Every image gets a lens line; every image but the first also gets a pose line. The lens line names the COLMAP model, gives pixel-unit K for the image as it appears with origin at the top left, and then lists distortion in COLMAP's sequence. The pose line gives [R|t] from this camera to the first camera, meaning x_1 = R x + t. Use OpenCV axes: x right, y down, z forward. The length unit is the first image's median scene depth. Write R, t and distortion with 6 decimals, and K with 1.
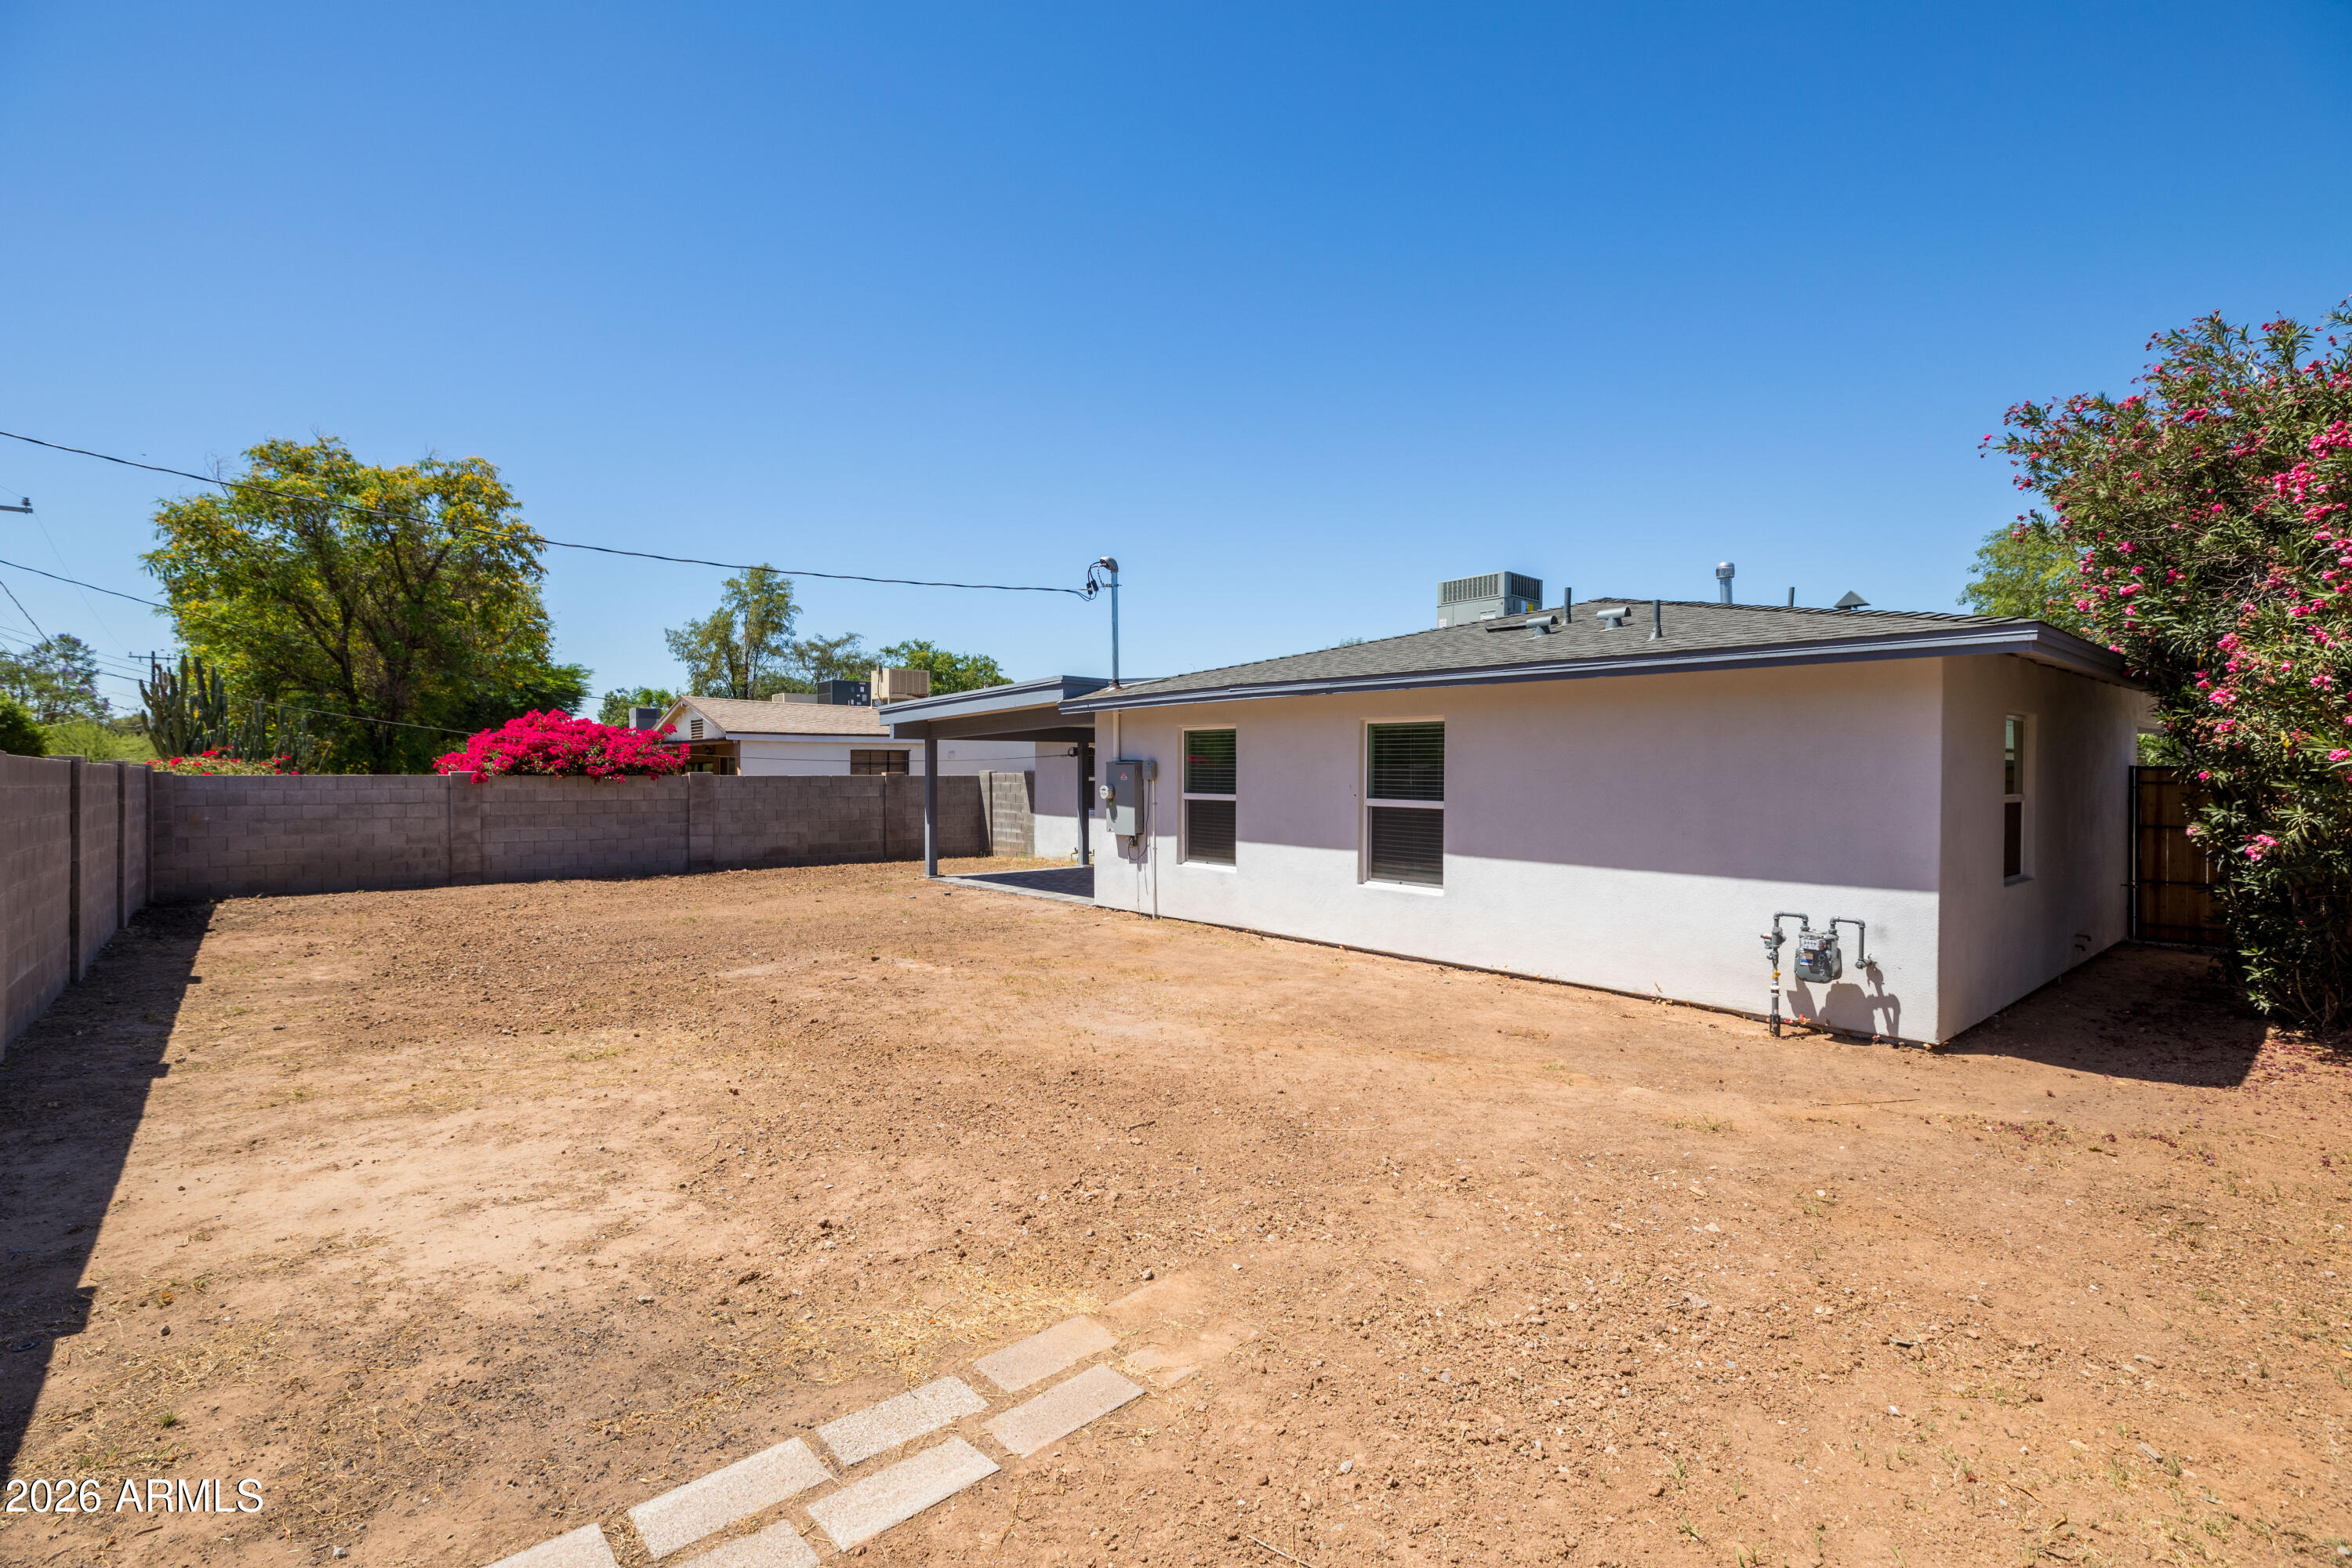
lens RADIAL K [[1055.8, 0, 1168.1], [0, 1055.8, 787.4], [0, 0, 1]] dist [0.008231, -0.001183]
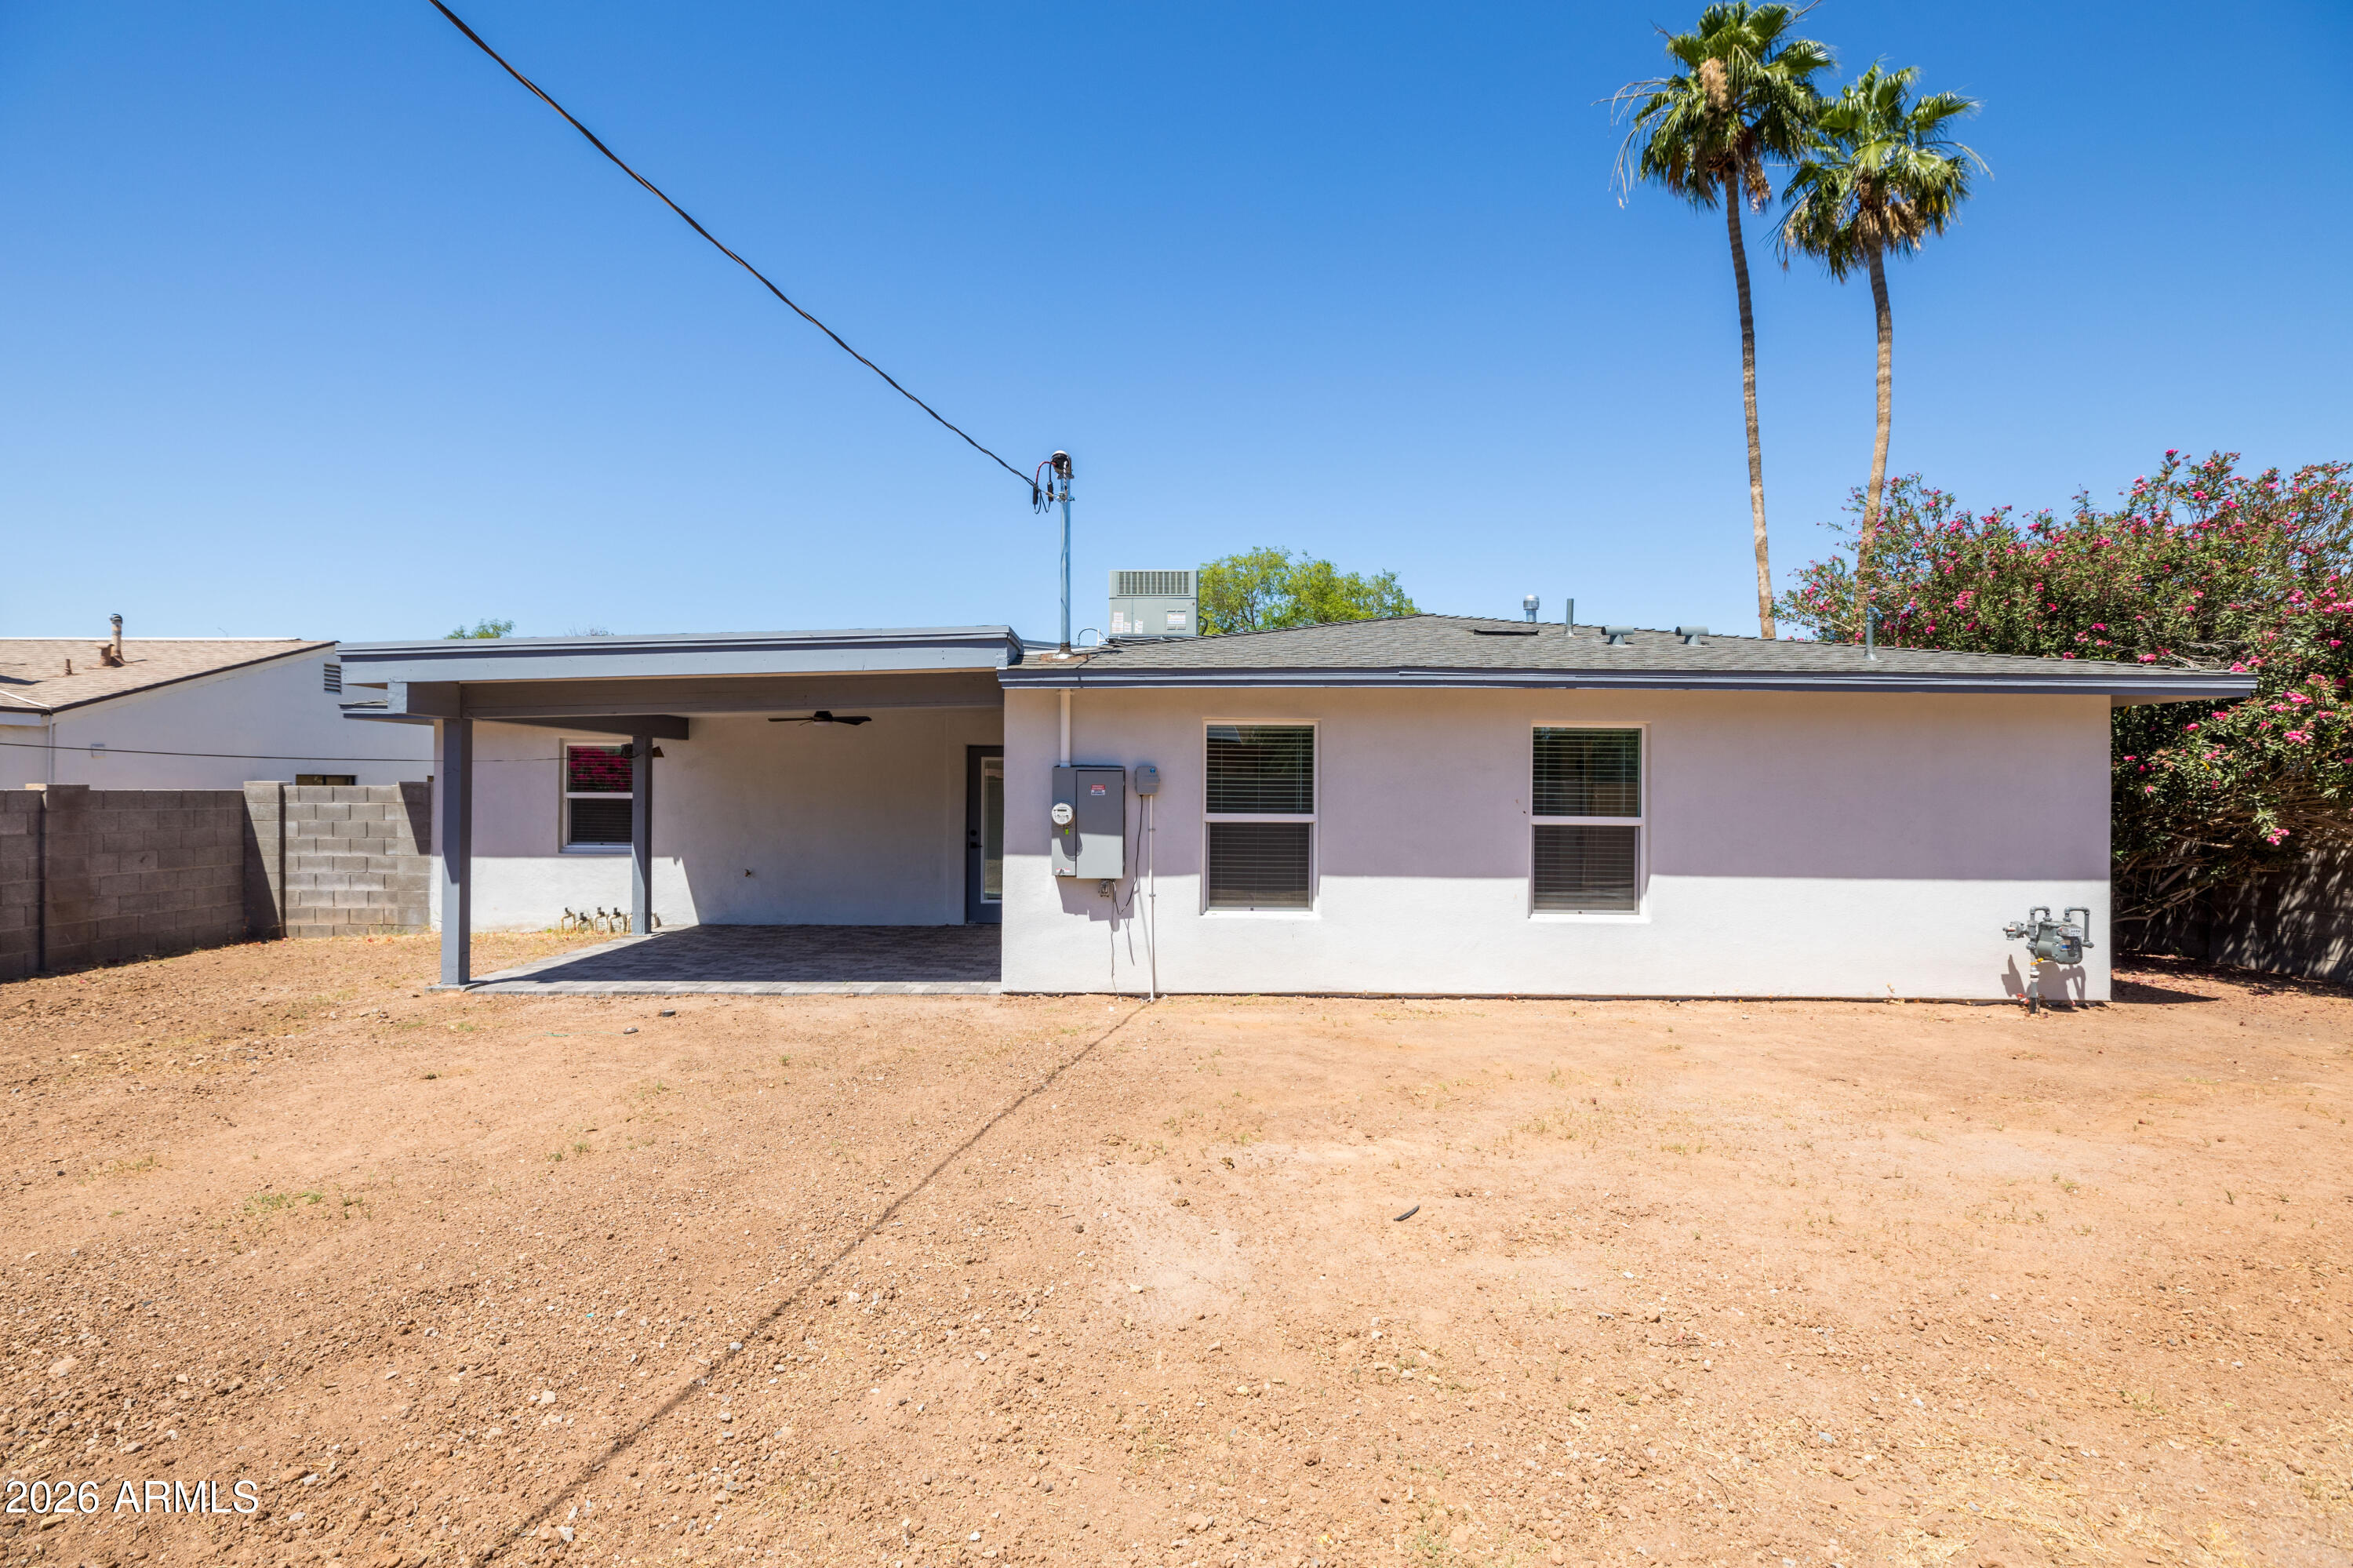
lens RADIAL K [[1056.3, 0, 1154.2], [0, 1056.3, 782.8], [0, 0, 1]] dist [0.008231, -0.001183]
pose [[0.661080, 0.003914, 0.750305, -0.385550], [0.009799, 0.999856, -0.013850, -0.004107], [-0.750251, 0.016508, 0.660947, 0.400936]]
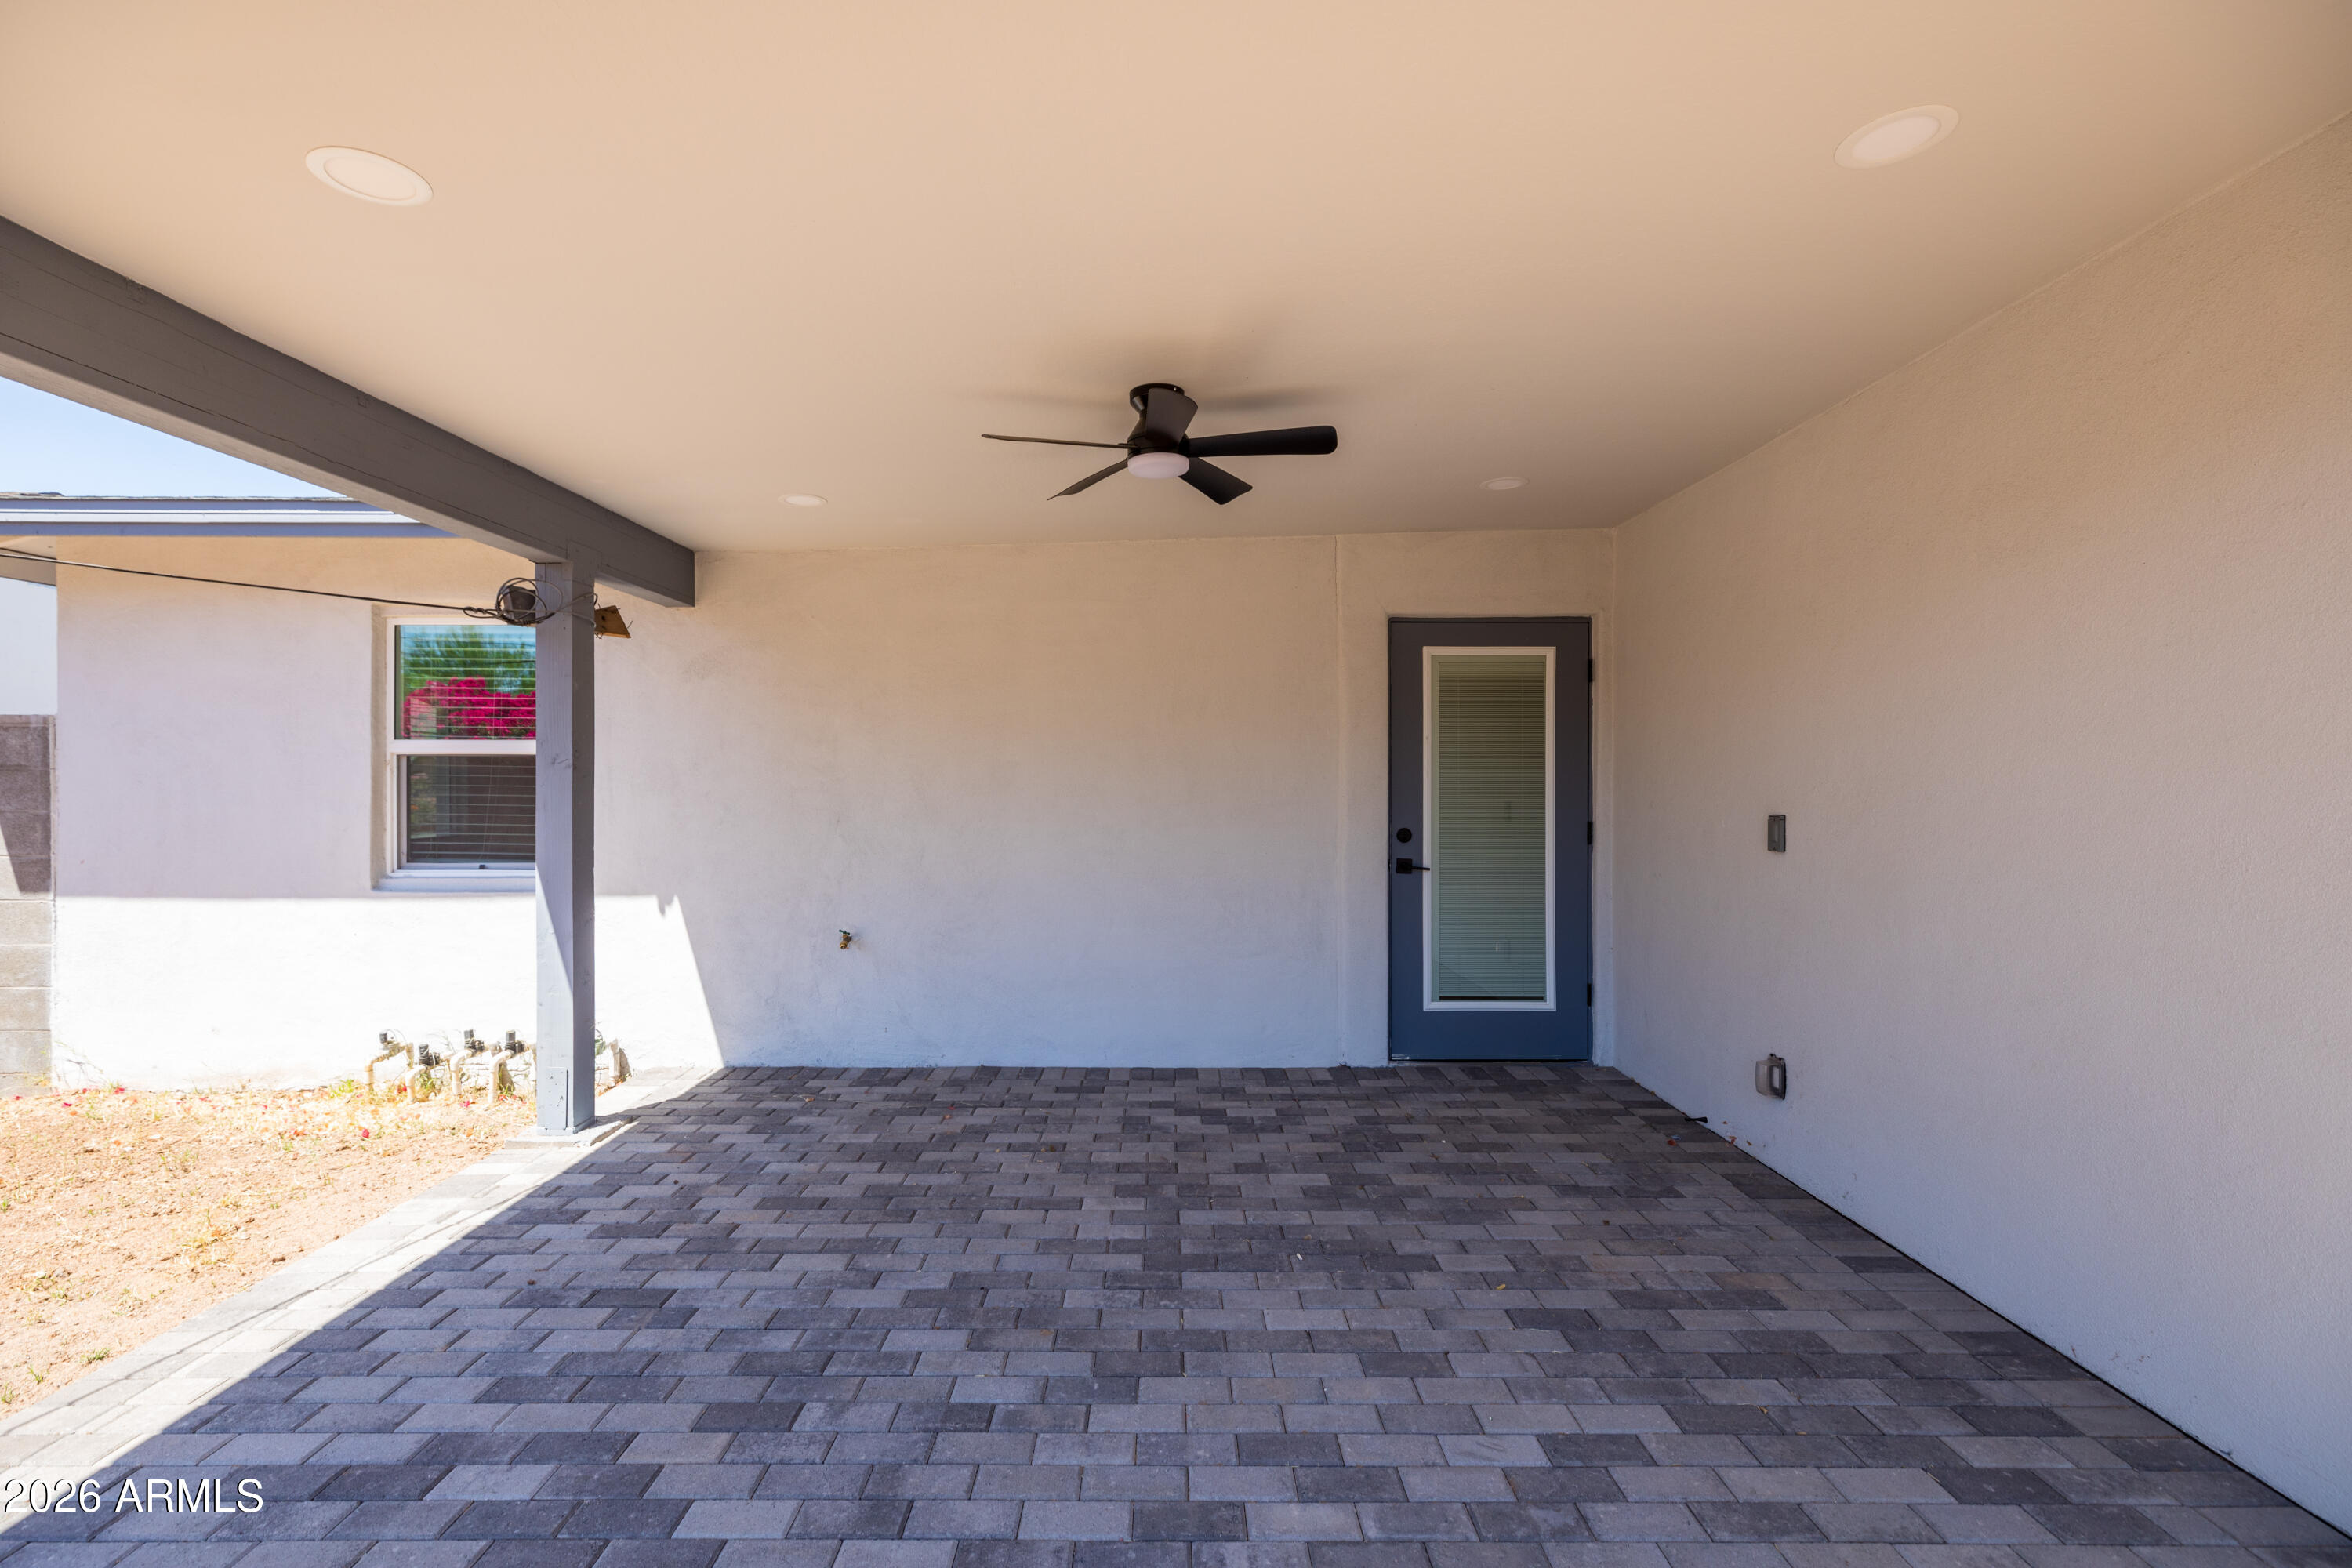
lens RADIAL K [[1055.8, 0, 1175.3], [0, 1055.8, 789.5], [0, 0, 1]] dist [0.008231, -0.001183]
pose [[0.653043, -0.006938, 0.757289, -0.181060], [0.014468, 0.999890, -0.003316, 0.006650], [-0.757183, 0.013121, 0.653071, 0.842066]]
